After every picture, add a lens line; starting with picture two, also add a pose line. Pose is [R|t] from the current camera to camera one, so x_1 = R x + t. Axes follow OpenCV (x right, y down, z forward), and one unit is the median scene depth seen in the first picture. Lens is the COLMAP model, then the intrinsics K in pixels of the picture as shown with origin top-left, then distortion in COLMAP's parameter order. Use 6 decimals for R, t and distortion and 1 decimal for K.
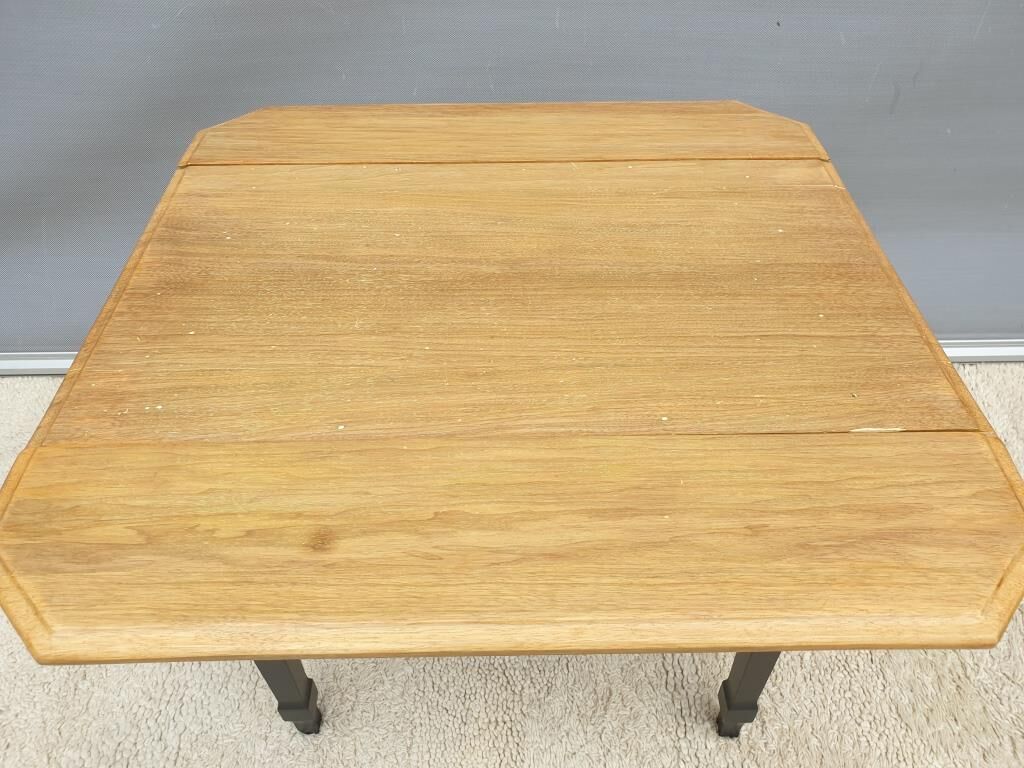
lens RADIAL K [[774.6, 0, 506.0], [0, 774.6, 386.2], [0, 0, 1]] dist [-0.009216, 0.034761]
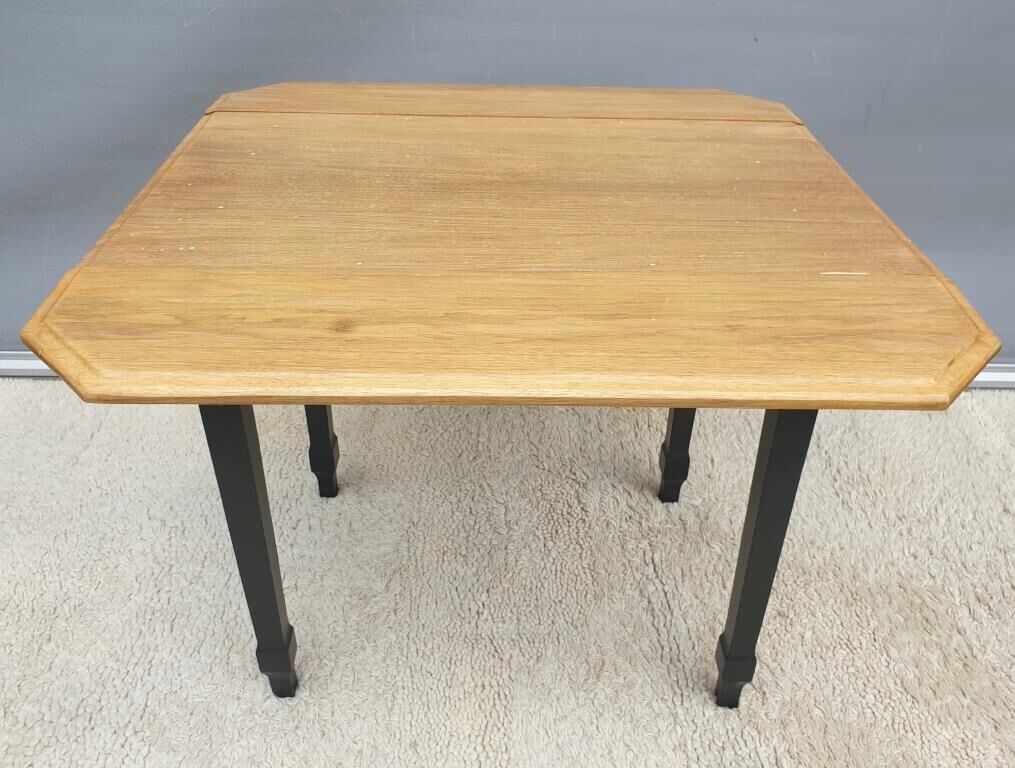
lens RADIAL K [[849.5, 0, 497.6], [0, 849.5, 371.8], [0, 0, 1]] dist [-0.026314, 0.062064]
pose [[0.999650, 0.024923, 0.008911, -0.013803], [-0.022845, 0.982463, -0.185053, 0.251741], [-0.013366, 0.184785, 0.982688, -0.093244]]
